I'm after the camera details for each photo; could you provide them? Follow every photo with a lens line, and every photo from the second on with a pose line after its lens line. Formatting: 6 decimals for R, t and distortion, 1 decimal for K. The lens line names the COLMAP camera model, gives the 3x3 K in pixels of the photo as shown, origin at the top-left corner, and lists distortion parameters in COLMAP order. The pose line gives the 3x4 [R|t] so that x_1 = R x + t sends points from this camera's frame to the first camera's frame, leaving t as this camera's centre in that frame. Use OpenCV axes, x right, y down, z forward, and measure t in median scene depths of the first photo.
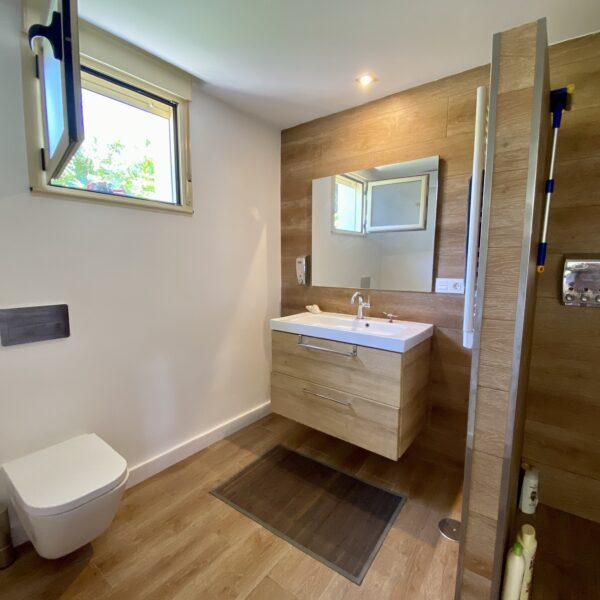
lens RADIAL K [[324.7, 0, 297.7], [0, 324.7, 297.6], [0, 0, 1]] dist [0.019387, -0.020522]
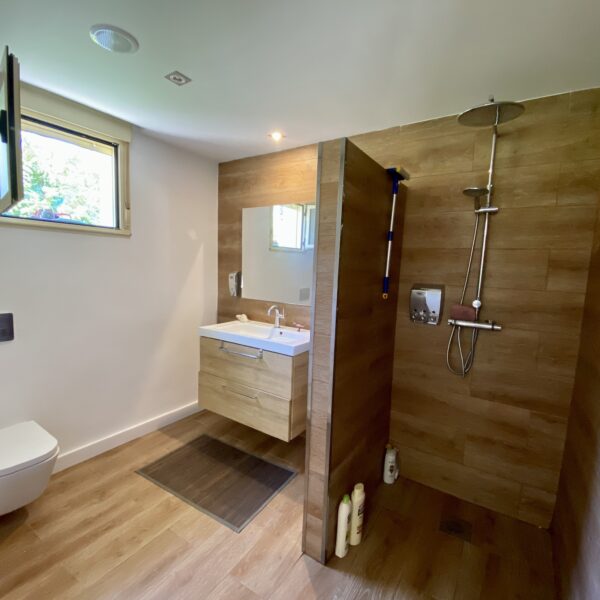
lens RADIAL K [[324.7, 0, 299.0], [0, 324.7, 298.0], [0, 0, 1]] dist [0.019387, -0.020522]
pose [[0.996343, 0.027350, 0.080943, 0.211006], [-0.026740, 0.999605, -0.008609, -0.043194], [-0.081146, 0.006413, 0.996682, -0.240551]]
